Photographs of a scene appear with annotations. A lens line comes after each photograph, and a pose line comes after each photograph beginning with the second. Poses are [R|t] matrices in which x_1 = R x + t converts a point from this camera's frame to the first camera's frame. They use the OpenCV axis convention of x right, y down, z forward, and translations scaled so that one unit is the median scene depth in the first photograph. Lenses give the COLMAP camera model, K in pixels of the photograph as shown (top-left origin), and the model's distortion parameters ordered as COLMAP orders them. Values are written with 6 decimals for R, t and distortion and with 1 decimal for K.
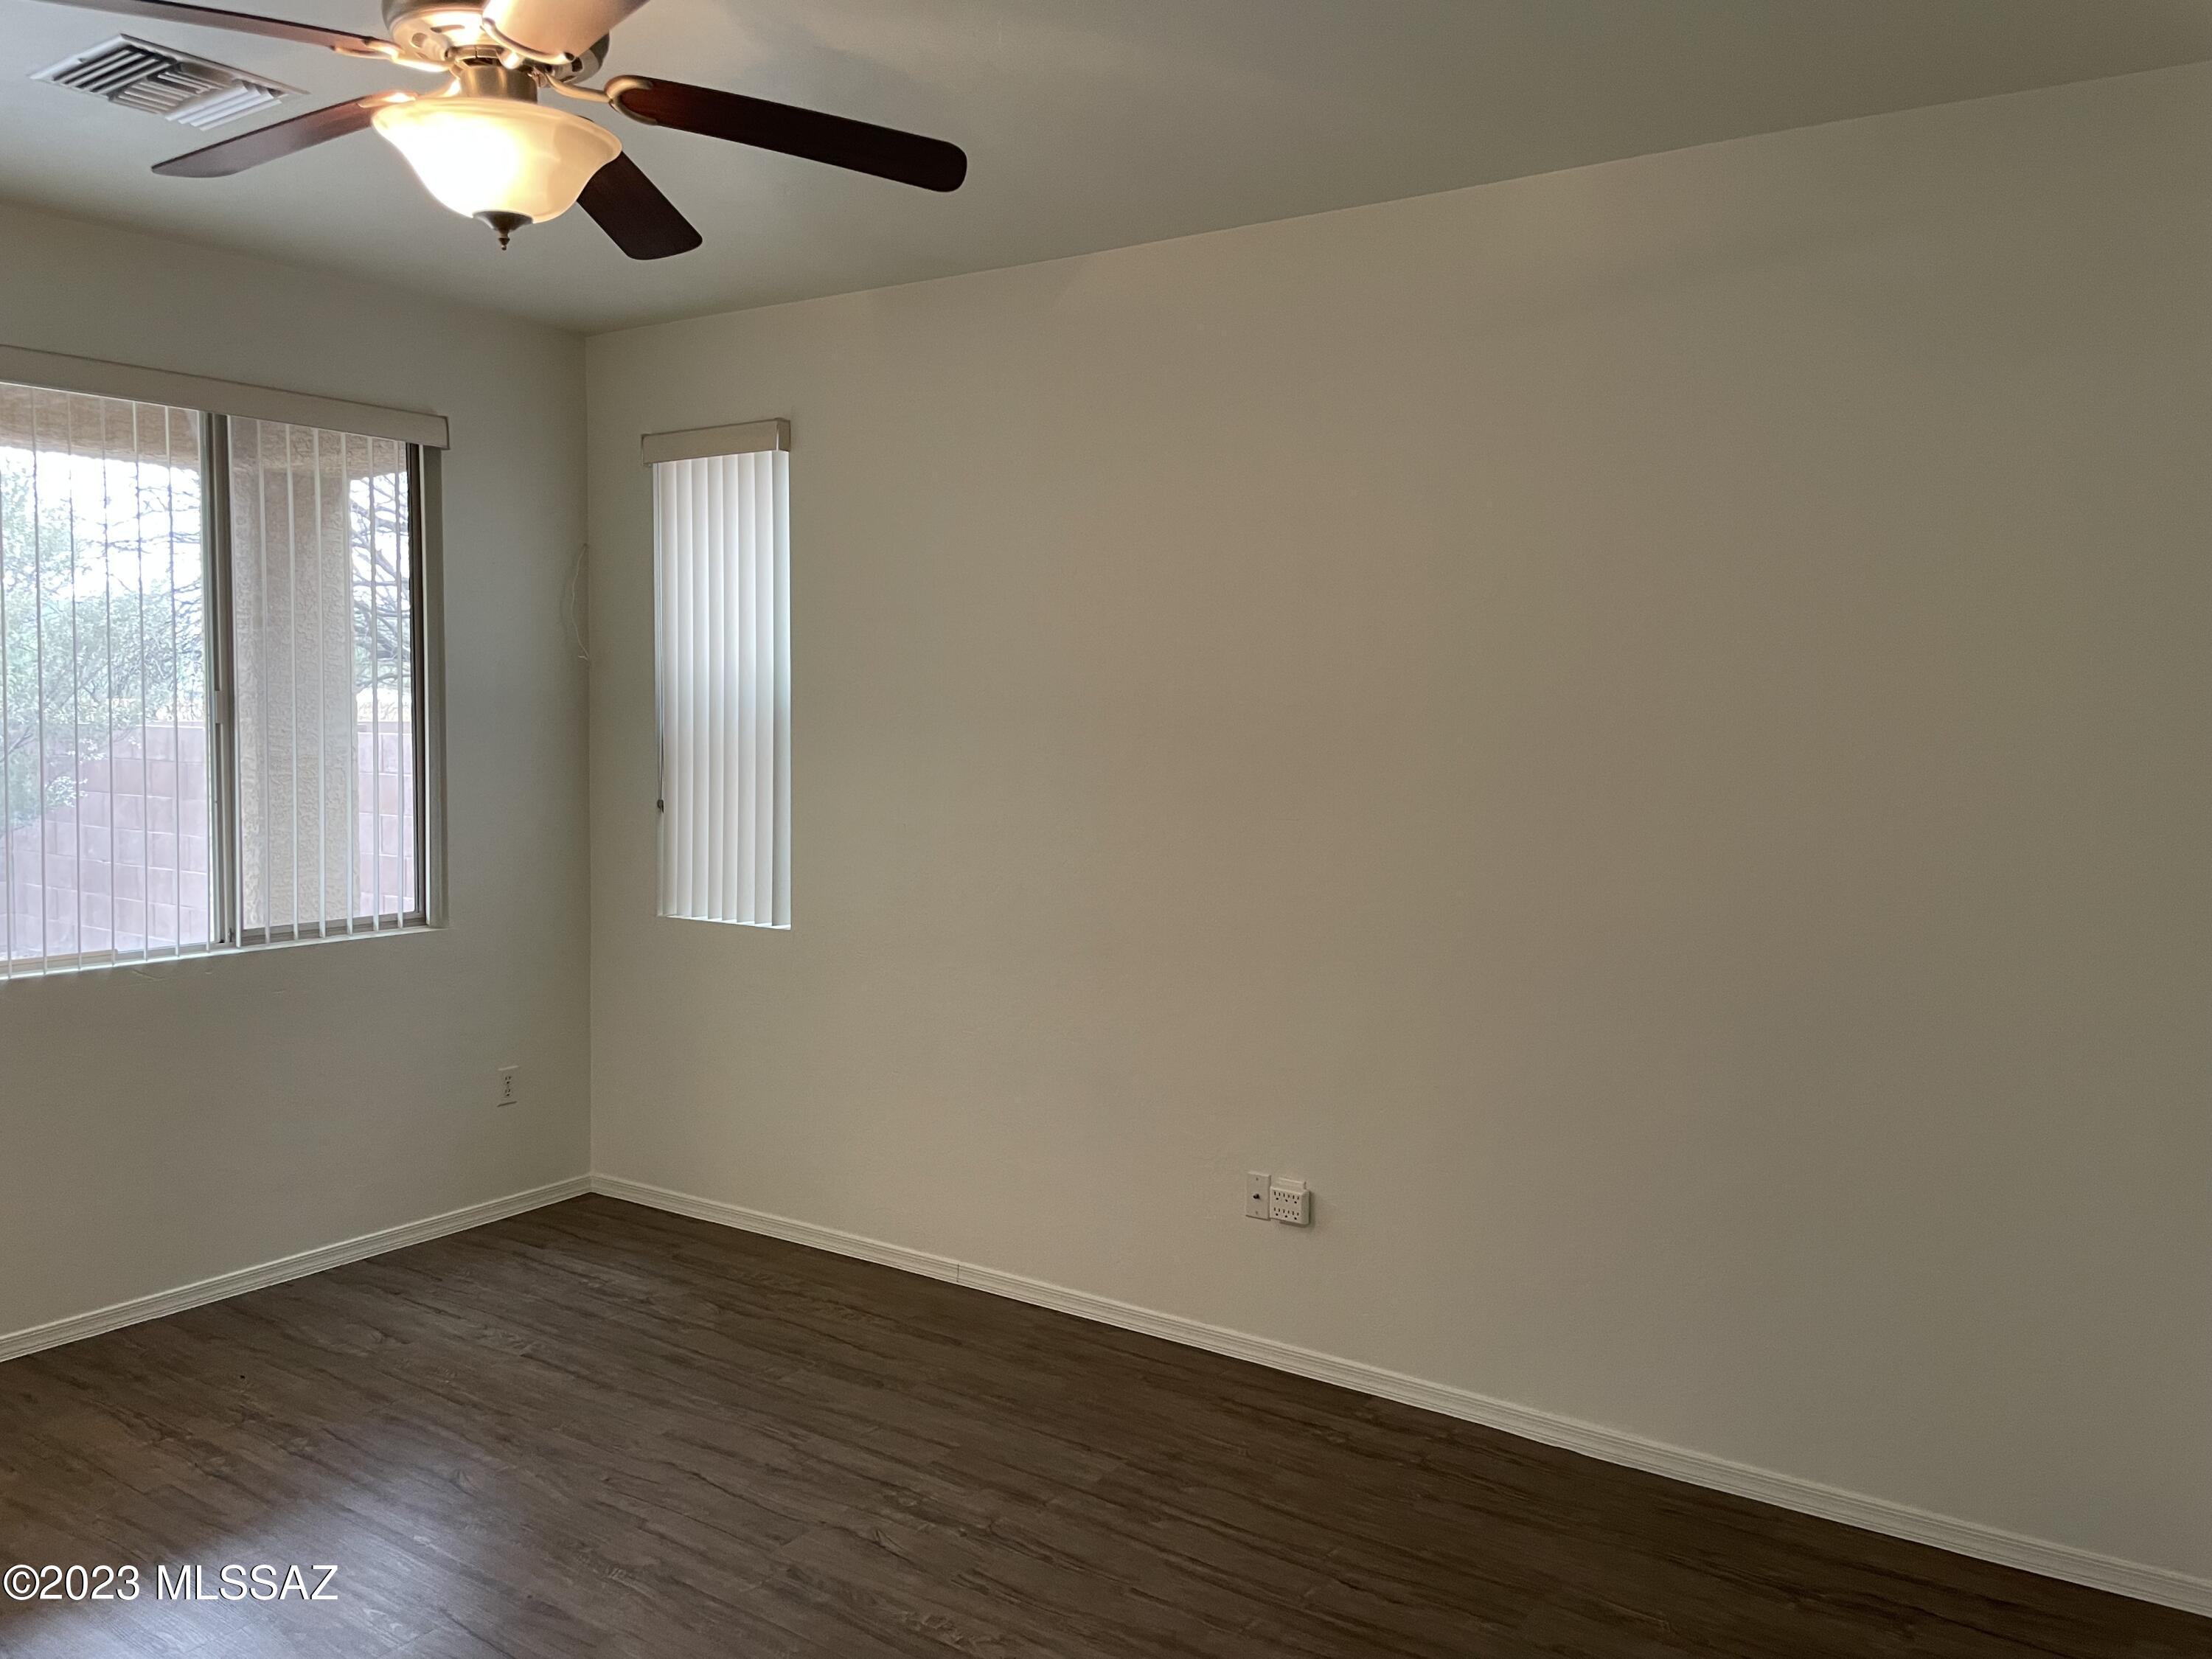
lens RADIAL K [[1669.9, 0, 1116.0], [0, 1669.9, 810.0], [0, 0, 1]] dist [0.088948, -0.111615]
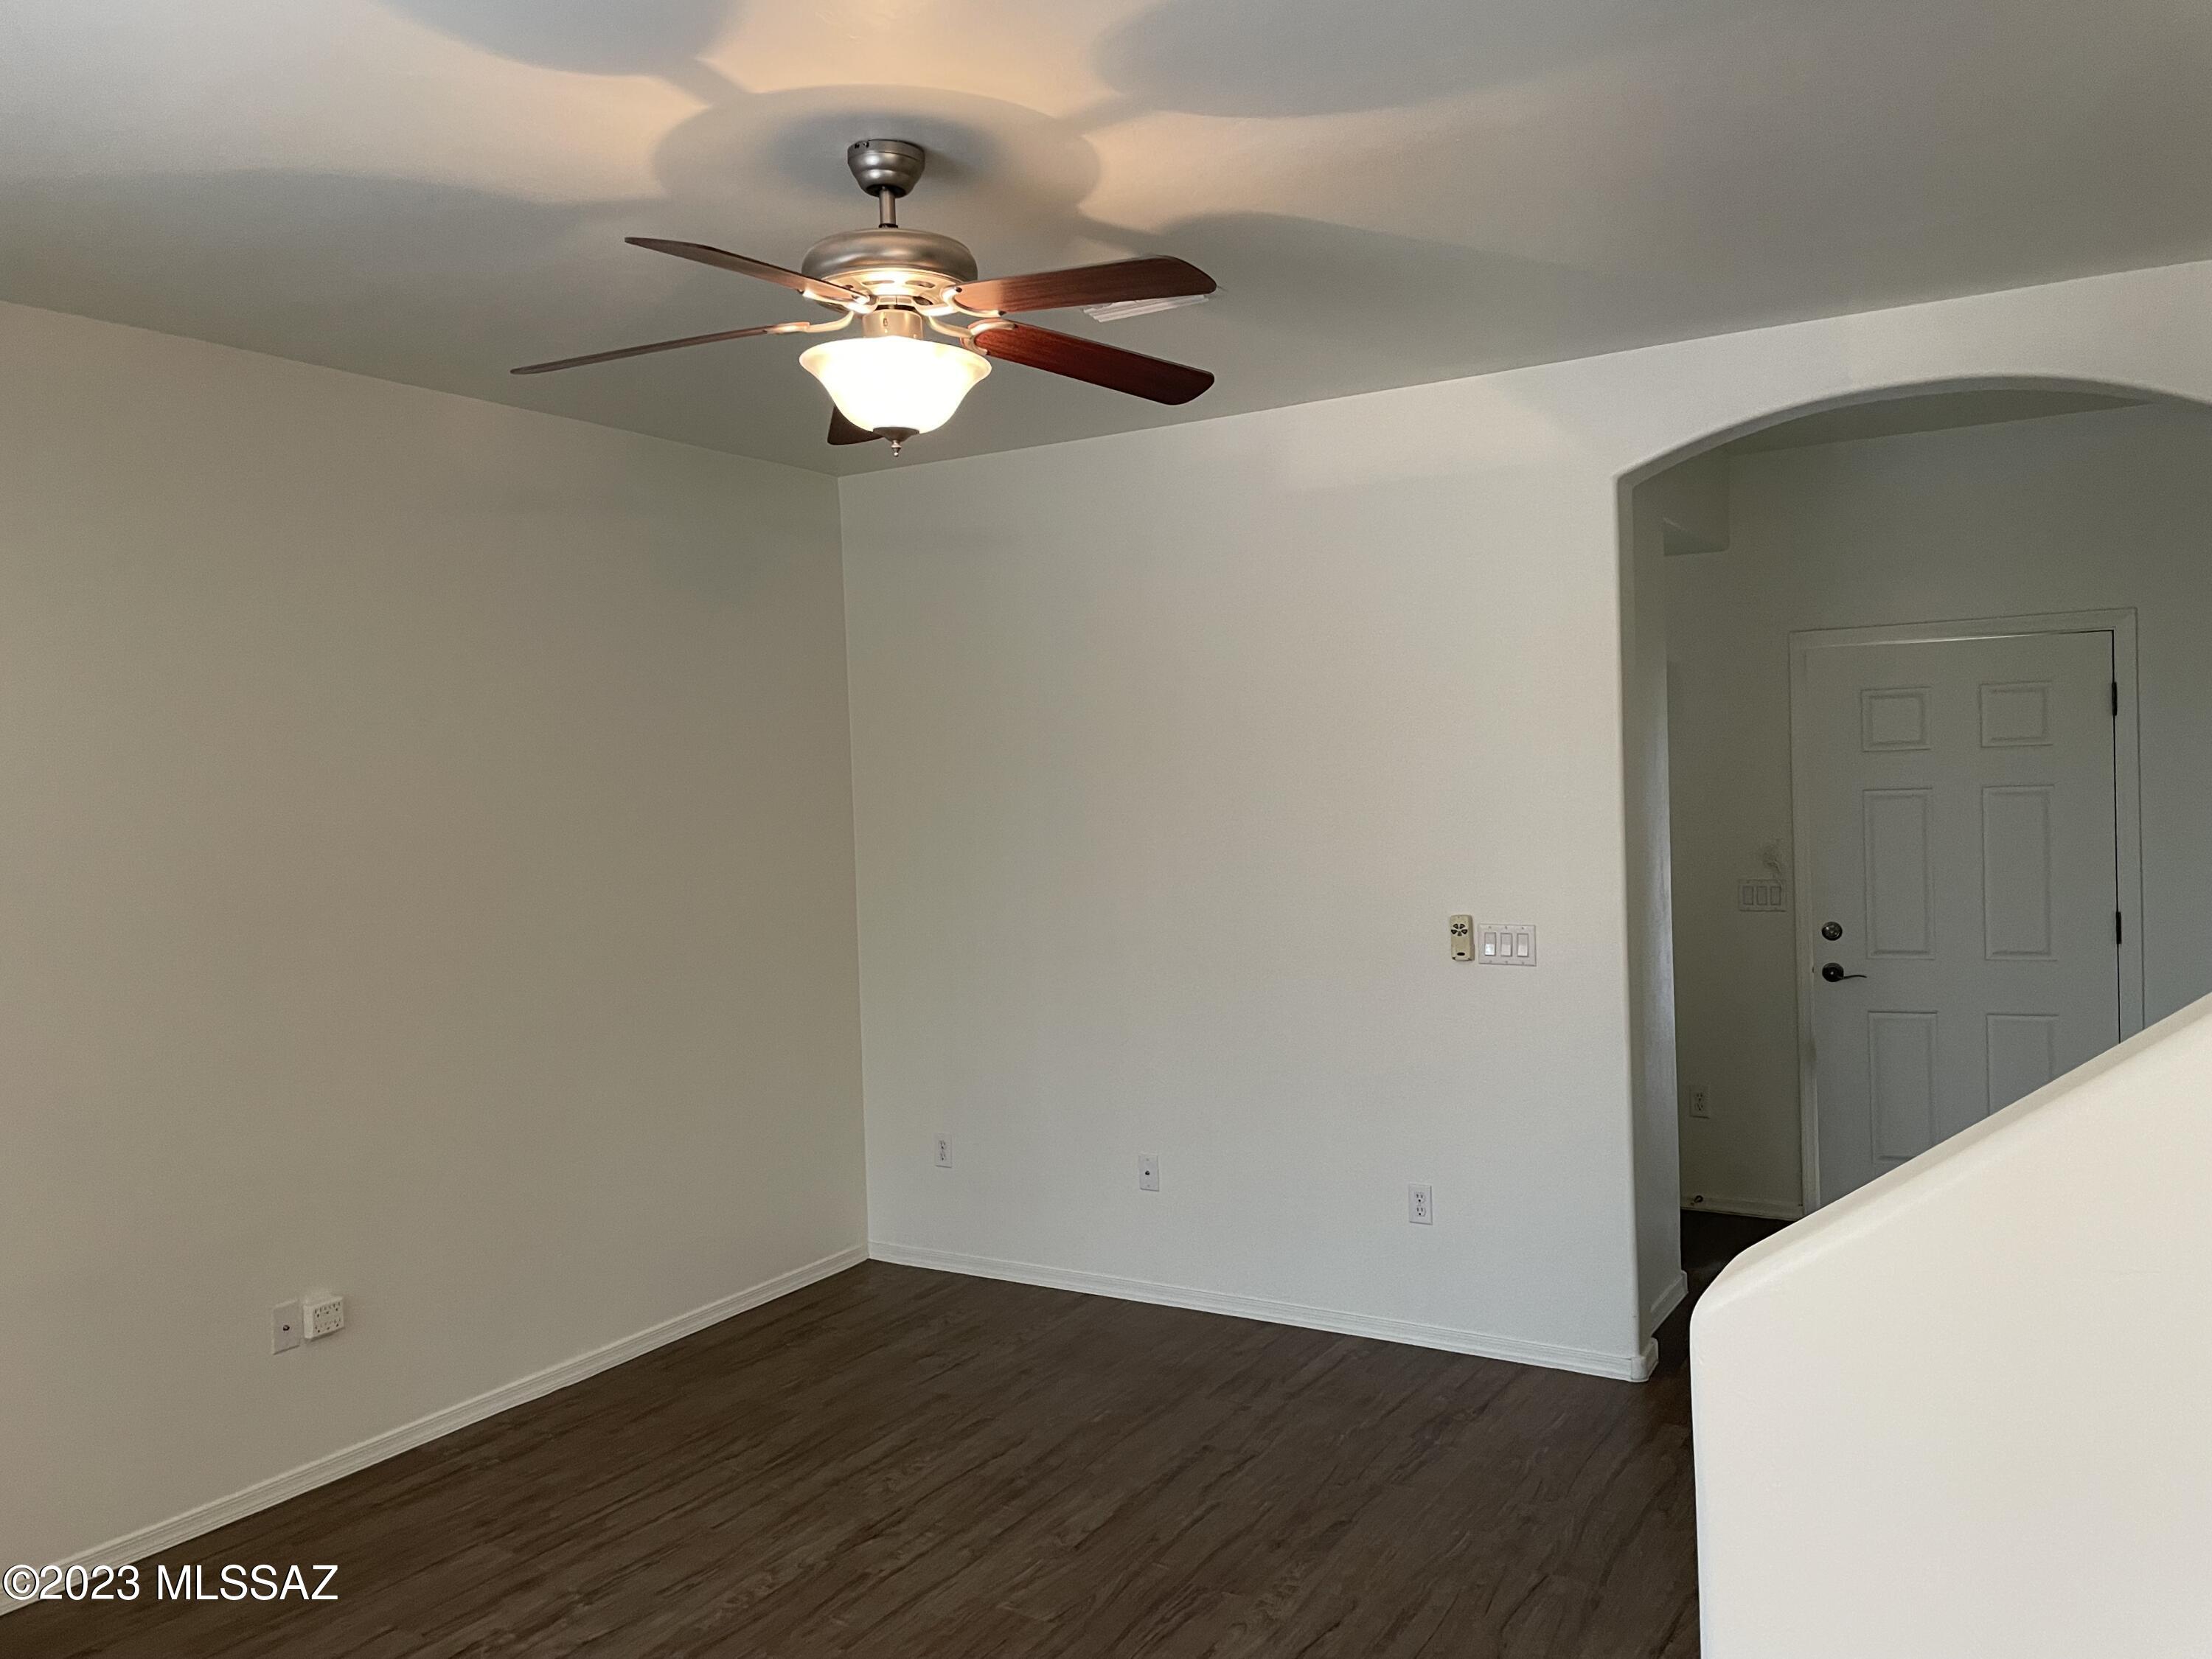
lens RADIAL K [[1669.9, 0, 1110.9], [0, 1669.9, 836.0], [0, 0, 1]] dist [0.088948, -0.111615]
pose [[-0.053162, -0.045650, 0.997542, -1.034513], [0.092293, 0.994454, 0.050428, -0.069338], [-0.994312, 0.094747, -0.048654, 0.607778]]
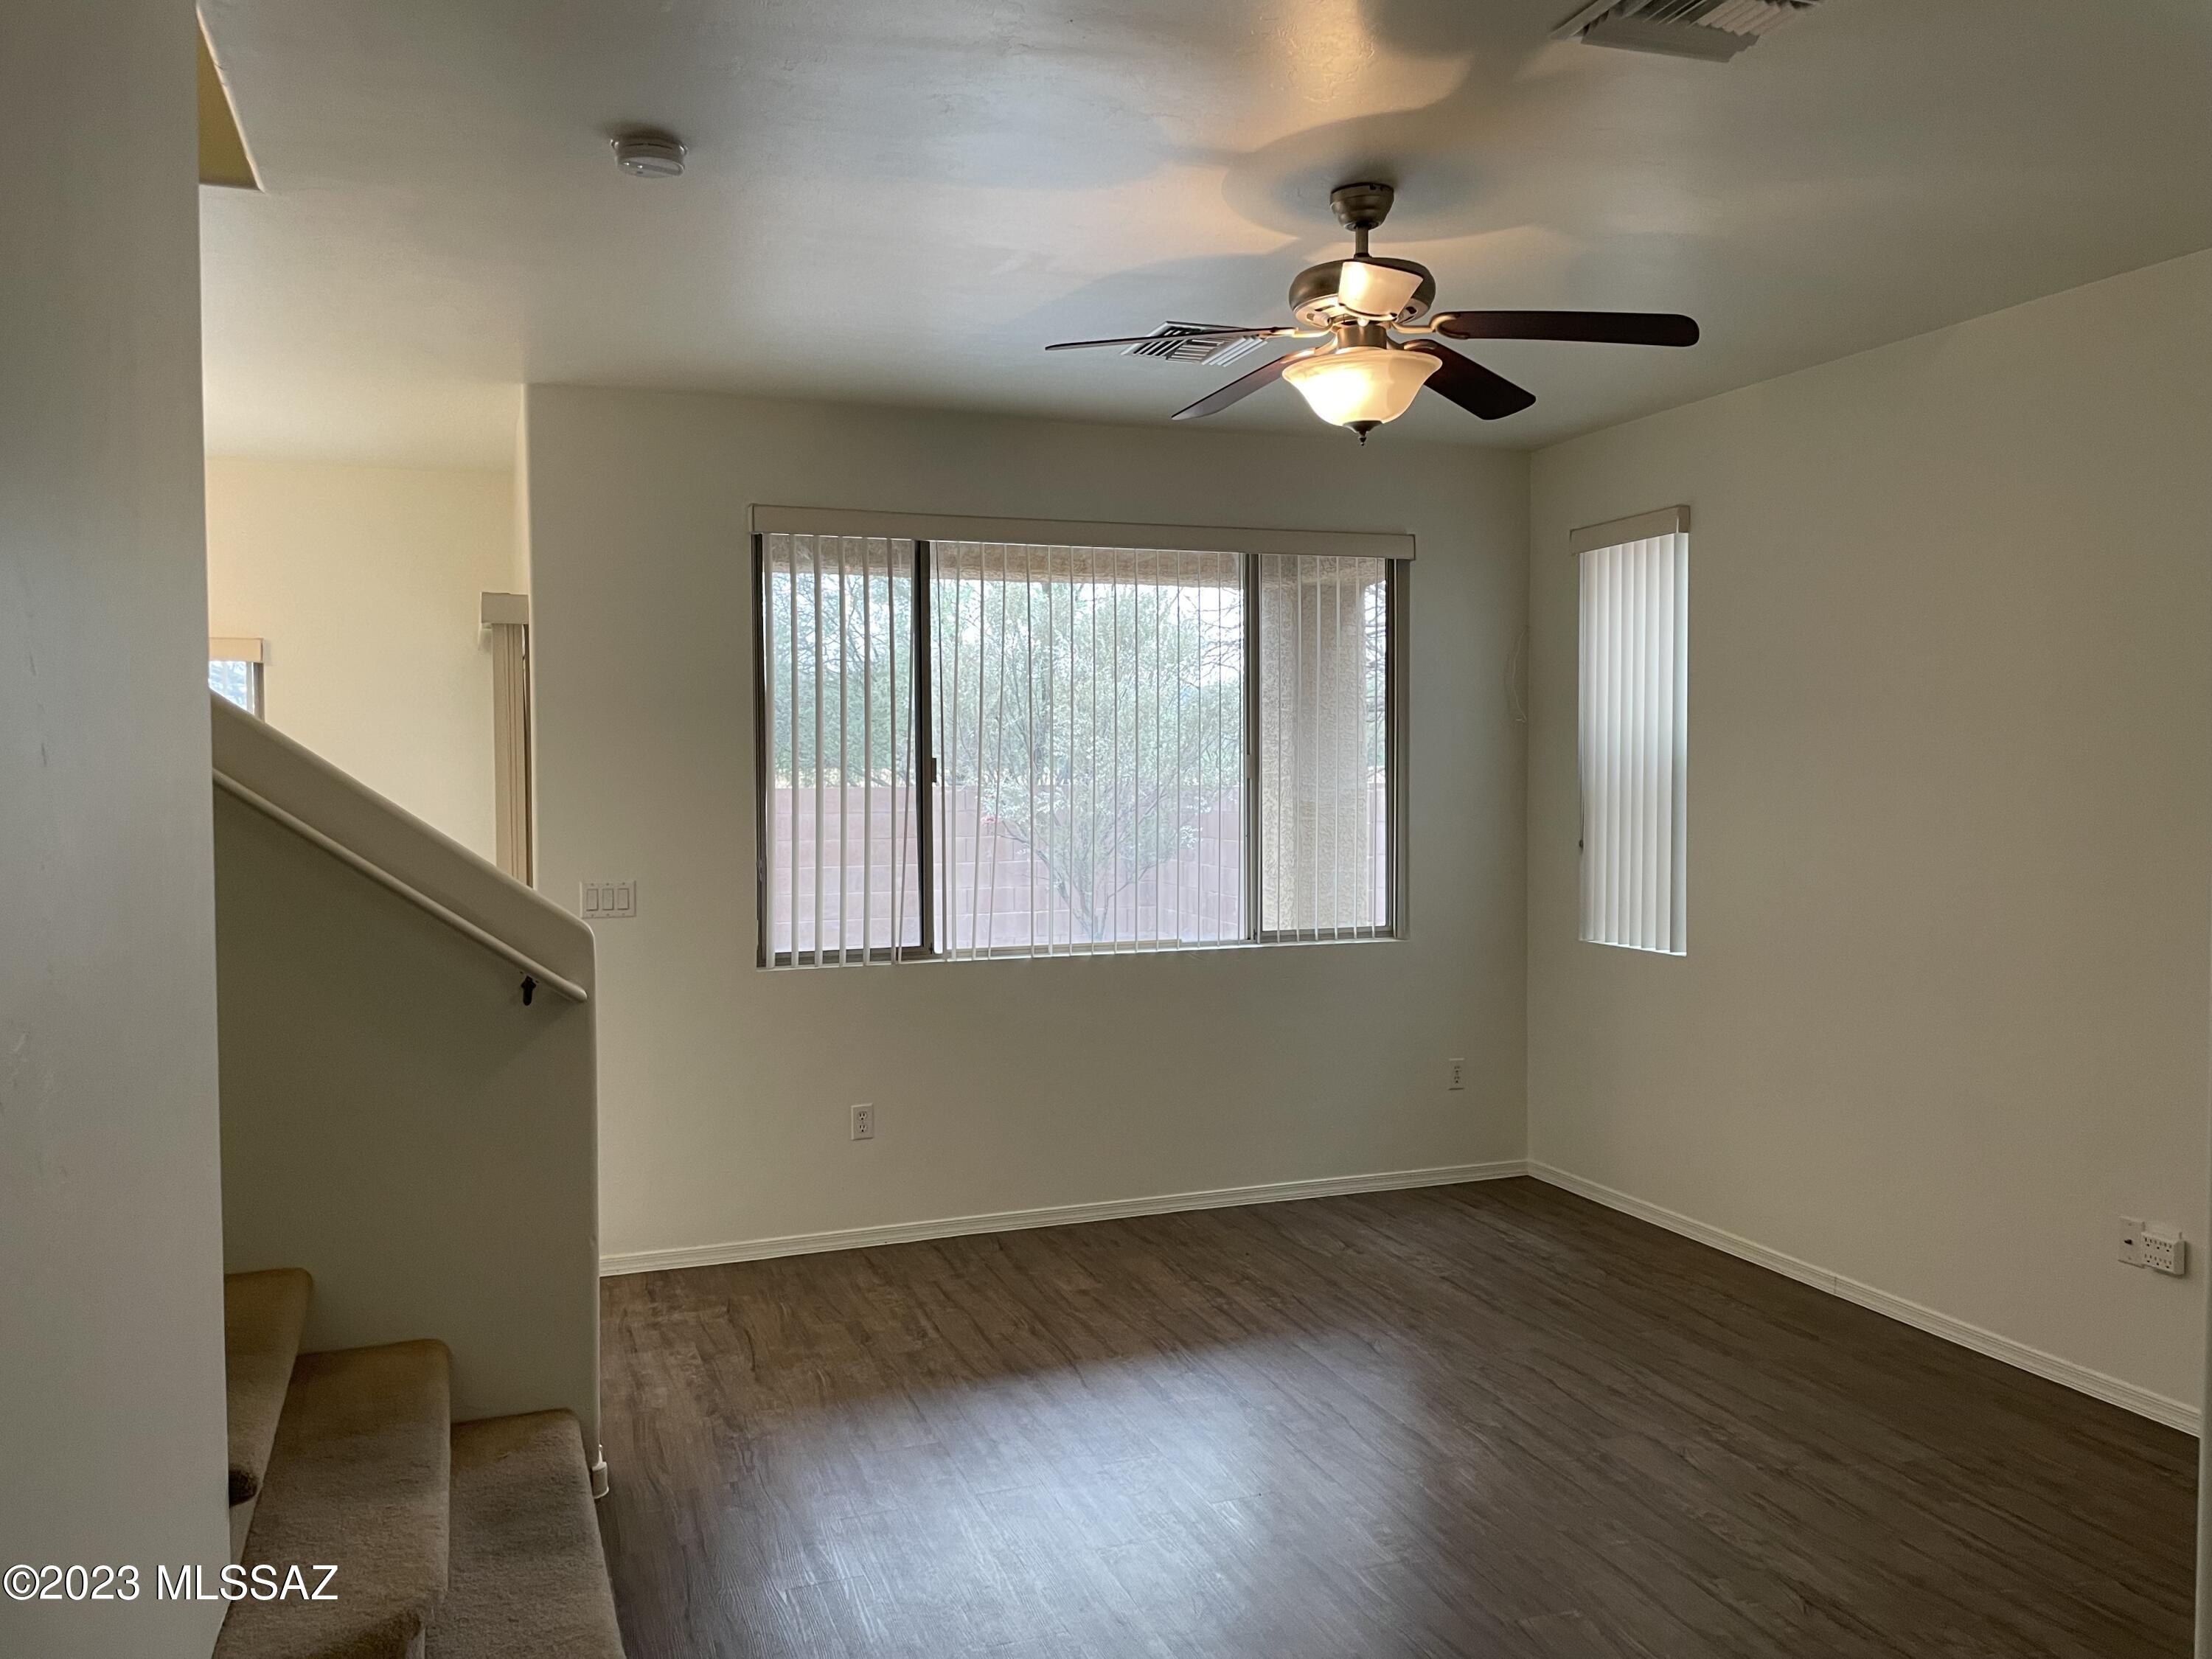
lens RADIAL K [[1669.9, 0, 1115.3], [0, 1669.9, 814.4], [0, 0, 1]] dist [0.088948, -0.111615]
pose [[0.815311, 0.001012, -0.579023, 0.198064], [-0.020624, 0.999415, -0.027293, 0.020425], [0.578656, 0.034194, 0.814854, -0.191051]]
